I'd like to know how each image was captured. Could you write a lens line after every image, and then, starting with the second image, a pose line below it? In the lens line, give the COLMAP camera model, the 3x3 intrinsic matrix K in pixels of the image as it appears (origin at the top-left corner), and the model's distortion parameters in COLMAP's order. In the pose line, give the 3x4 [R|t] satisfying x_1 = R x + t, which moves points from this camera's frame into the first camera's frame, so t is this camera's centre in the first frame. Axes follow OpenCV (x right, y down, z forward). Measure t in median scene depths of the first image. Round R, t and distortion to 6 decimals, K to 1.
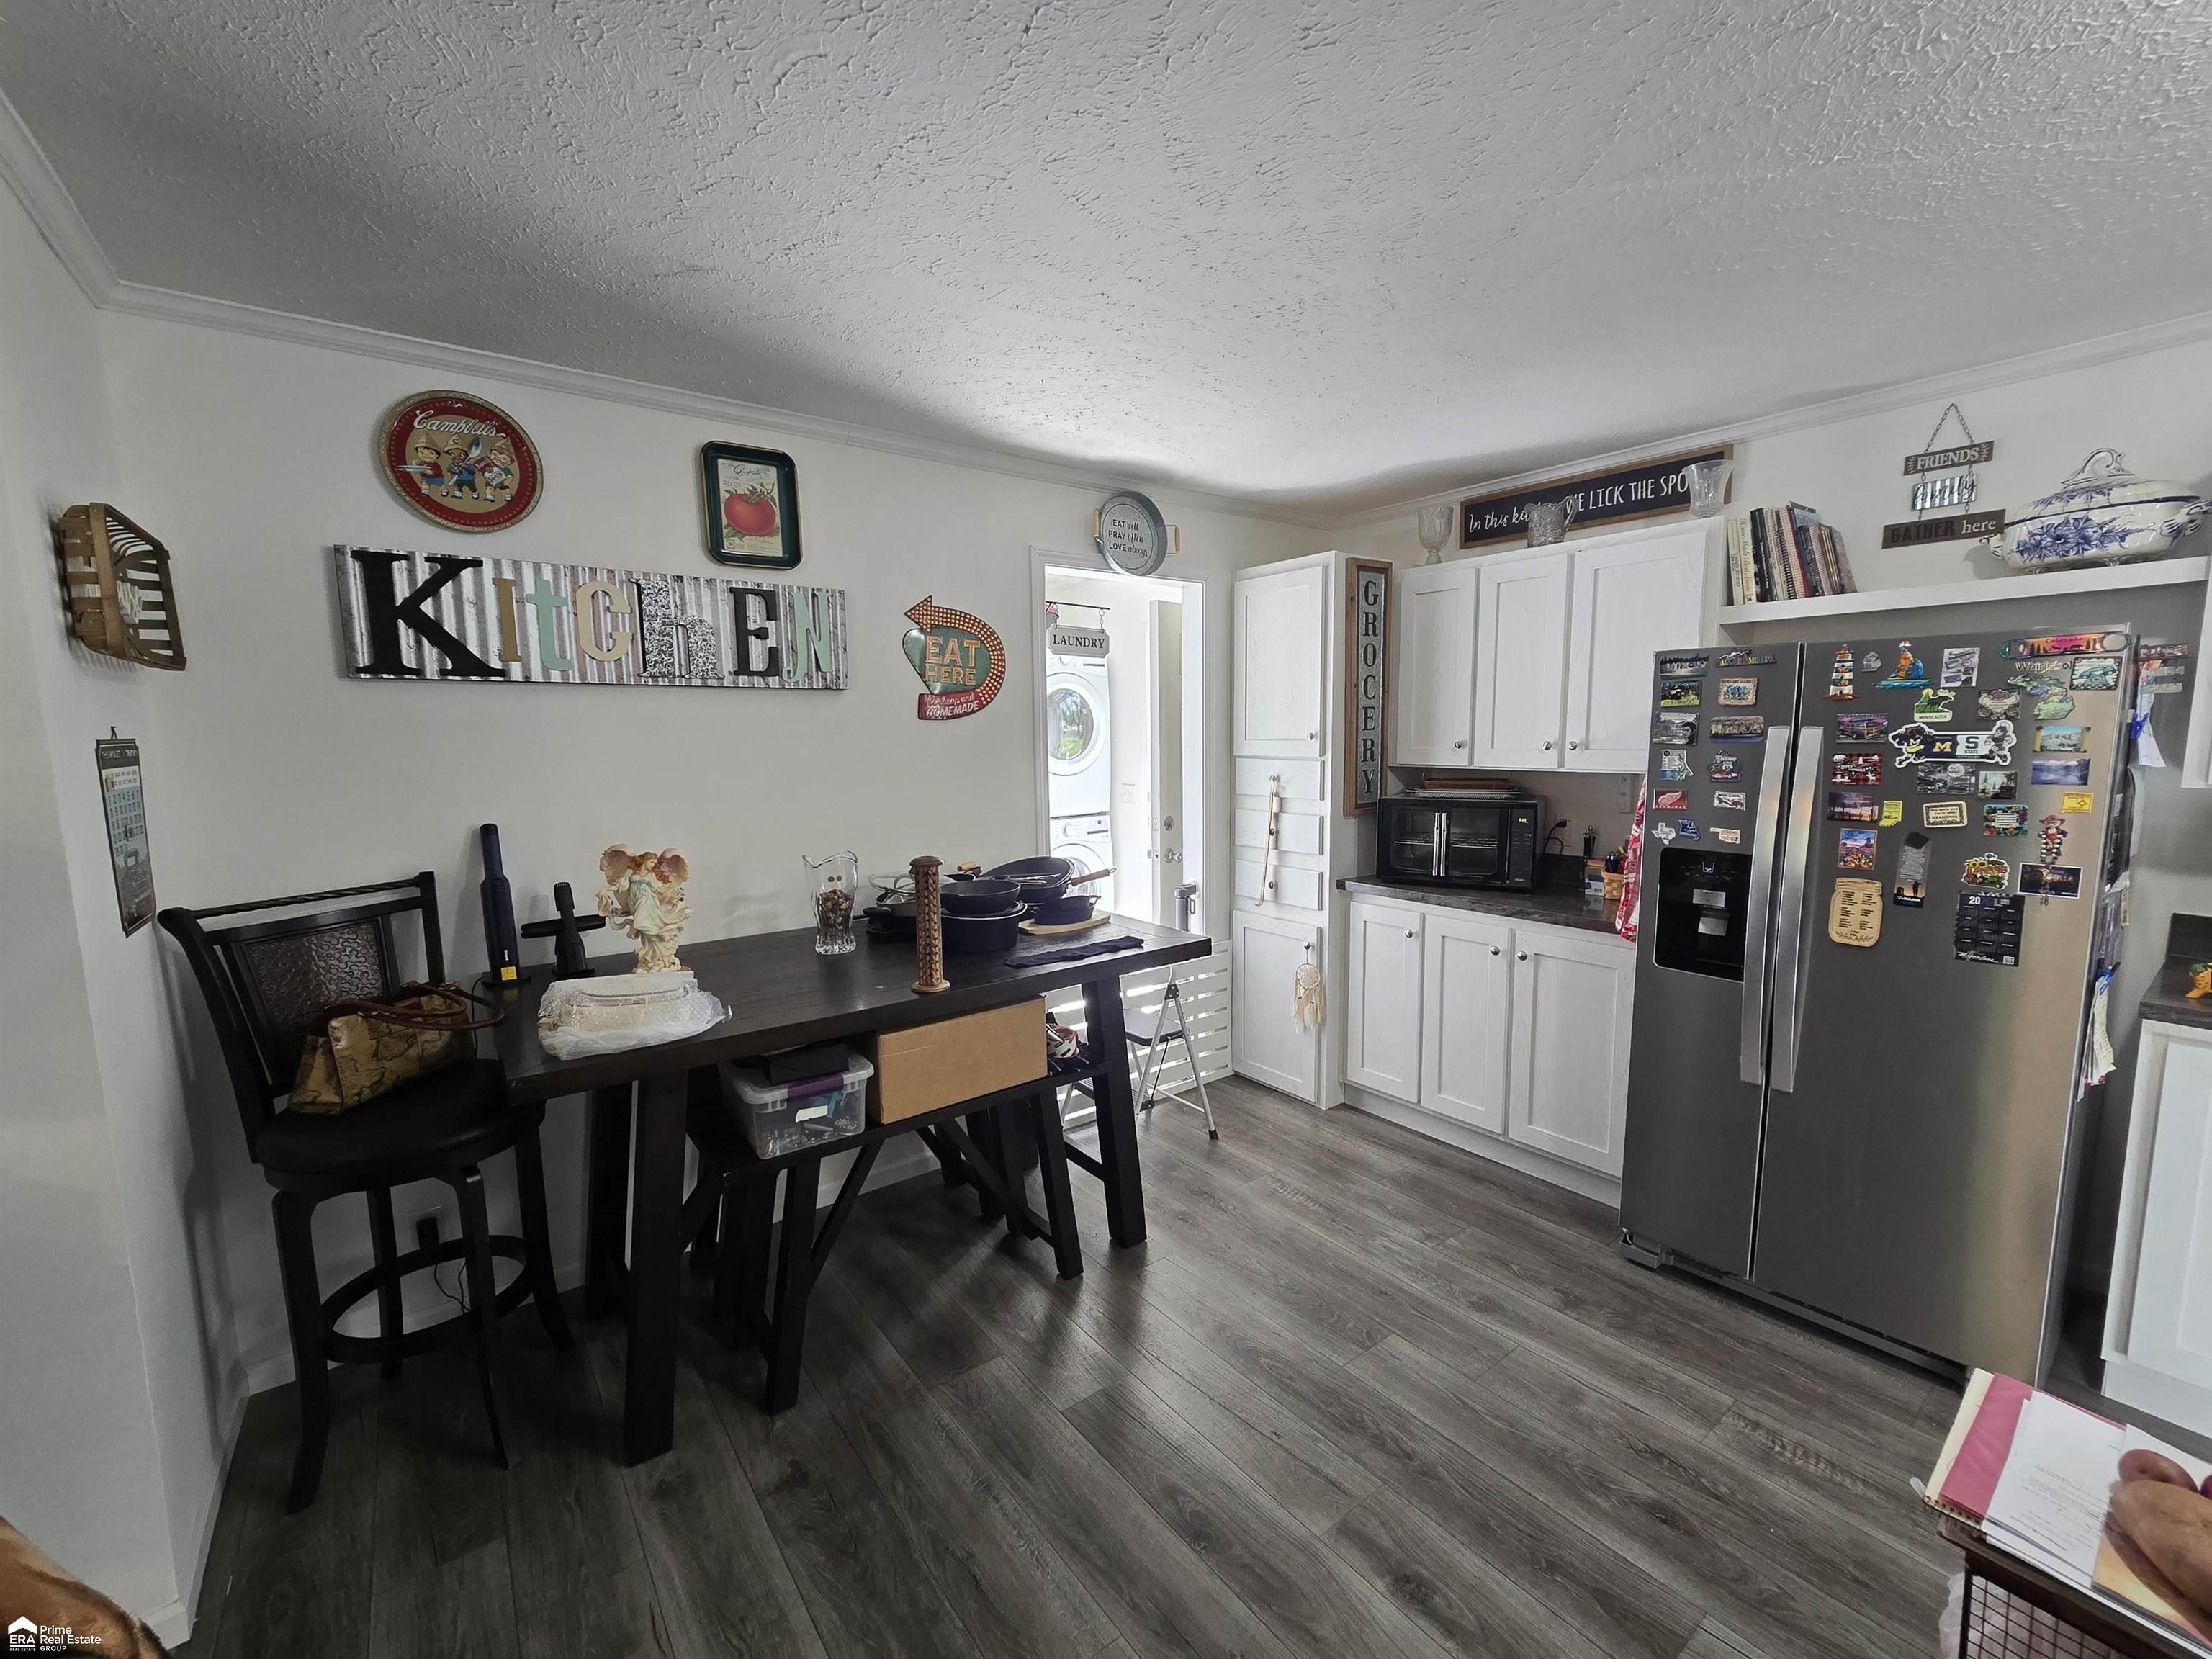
lens RADIAL K [[905.1, 0, 1115.1], [0, 905.1, 834.2], [0, 0, 1]] dist [0.000075, 0.001201]
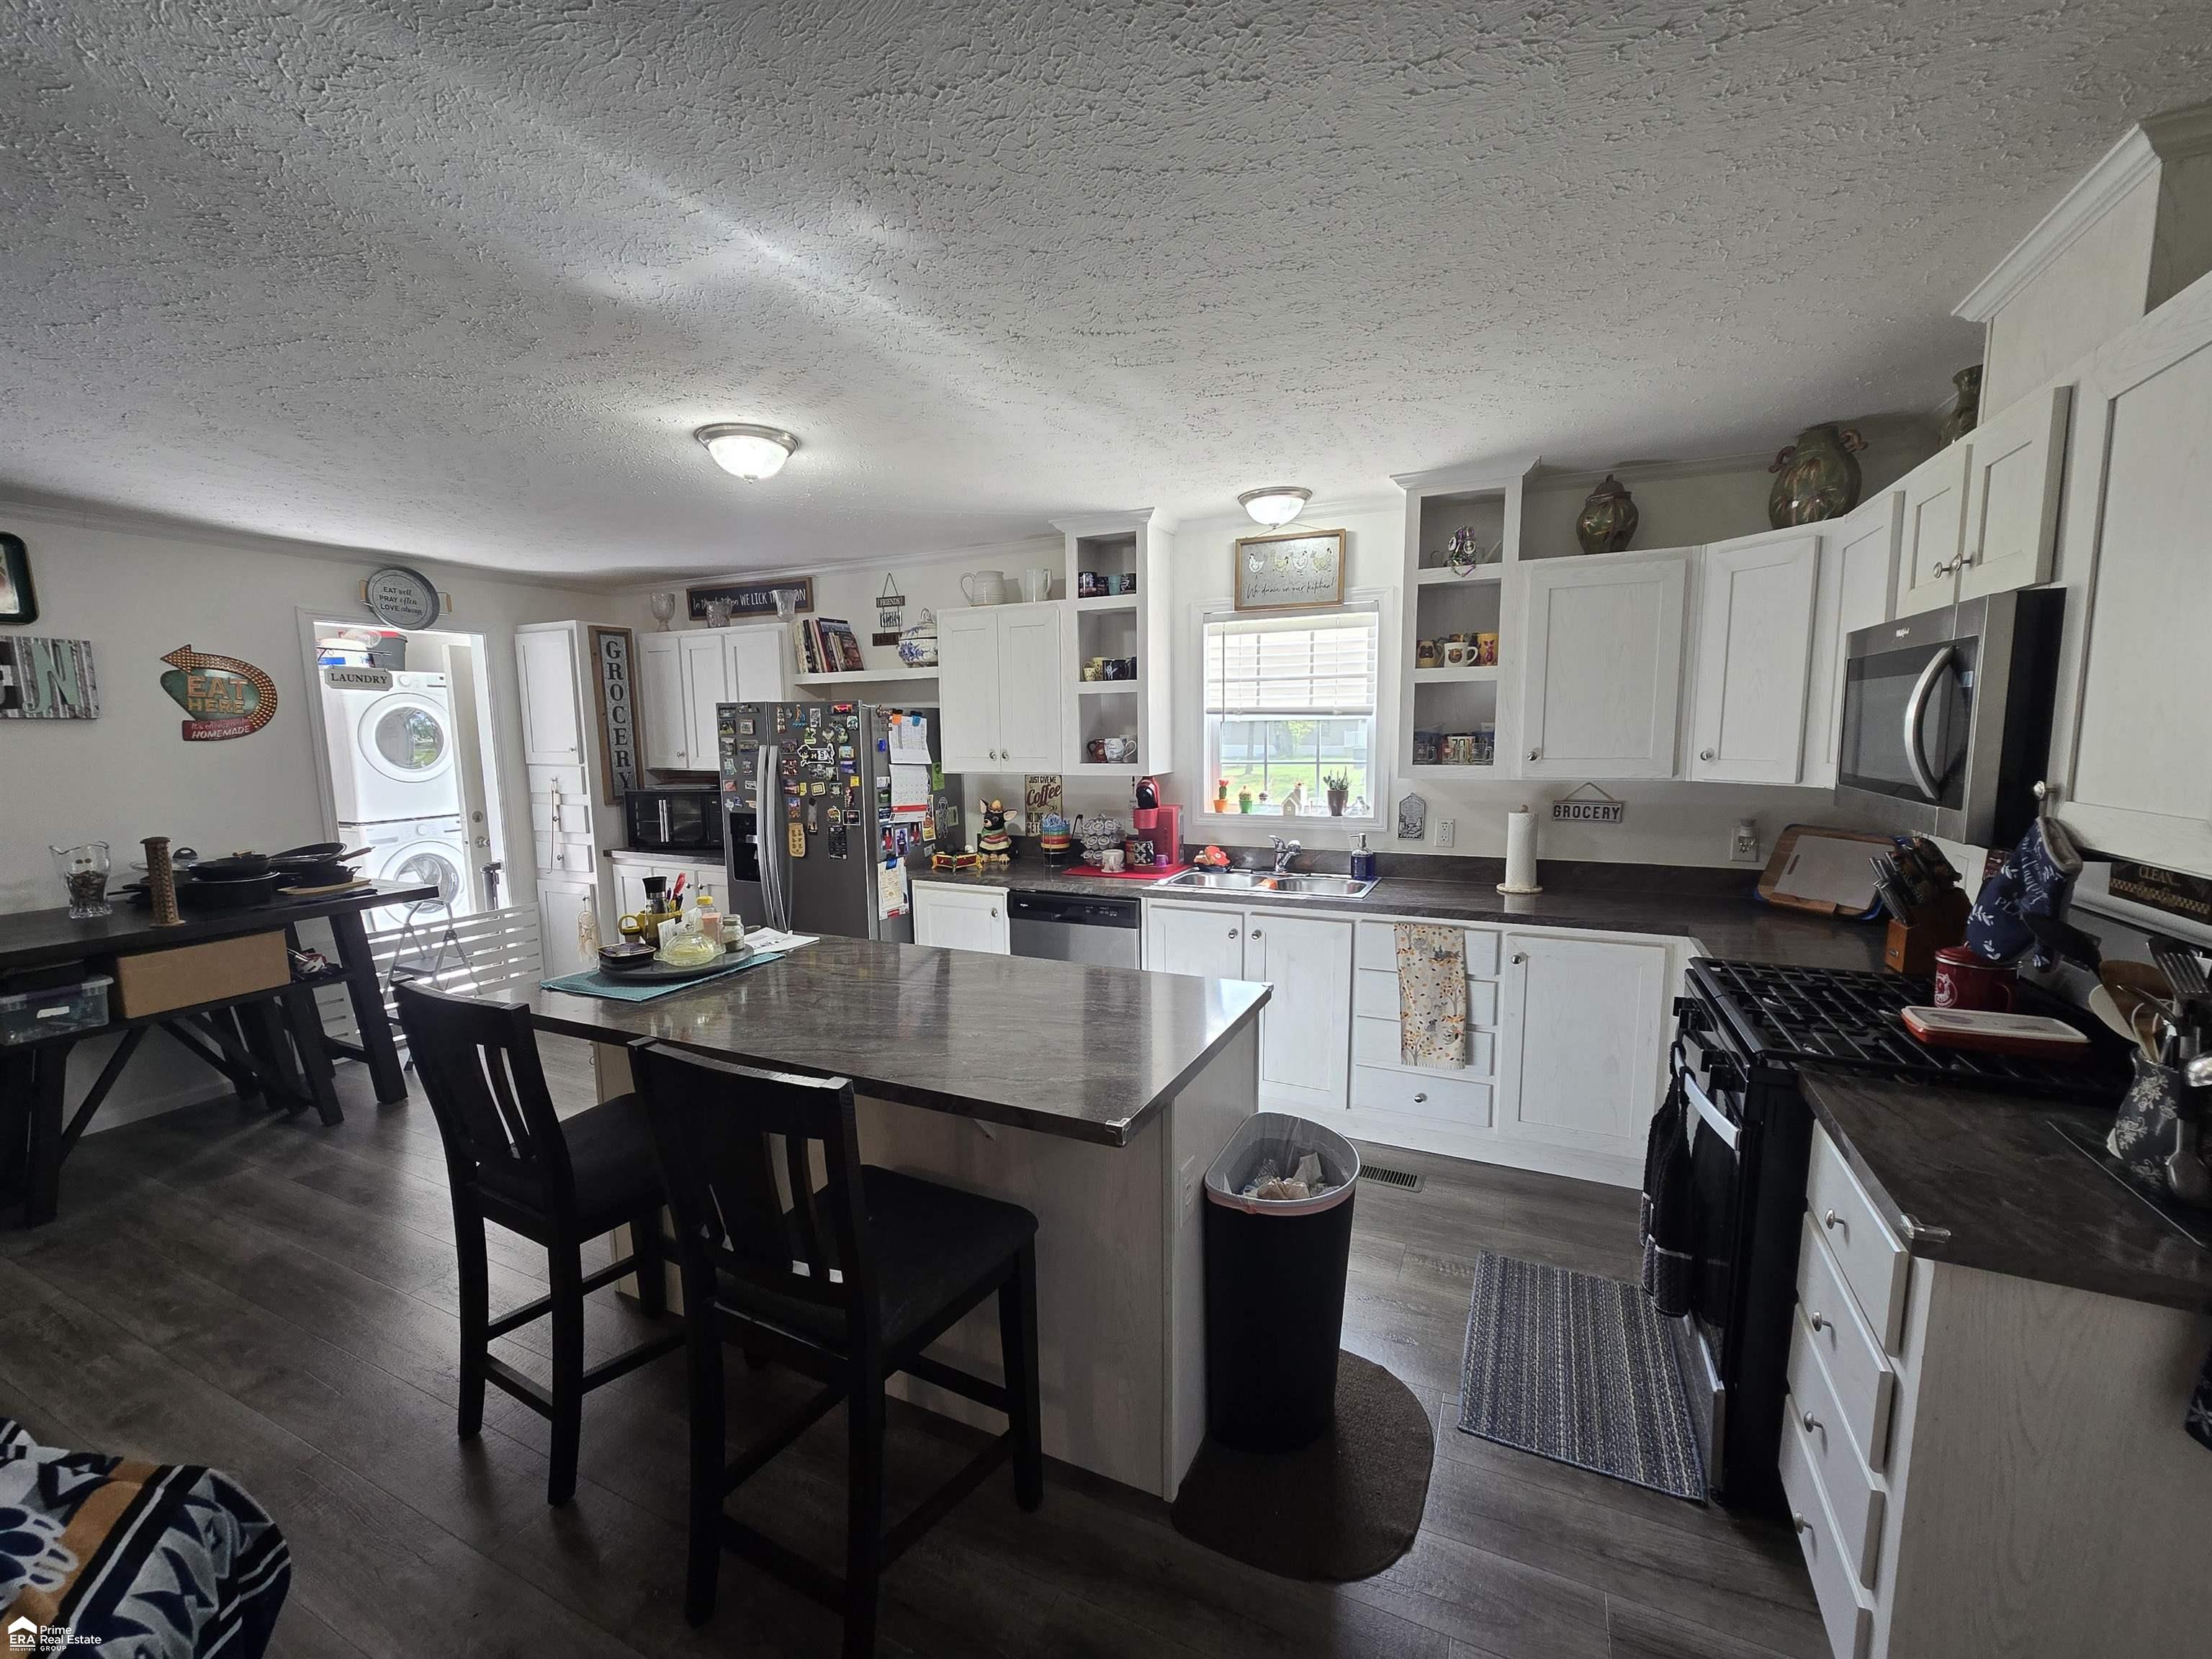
lens RADIAL K [[905.1, 0, 1105.3], [0, 905.1, 842.3], [0, 0, 1]] dist [0.000075, 0.001201]
pose [[0.895318, -0.054980, 0.442021, 0.444832], [0.051800, 0.998472, 0.019272, 0.071445], [-0.442405, 0.005642, 0.896798, -0.863215]]
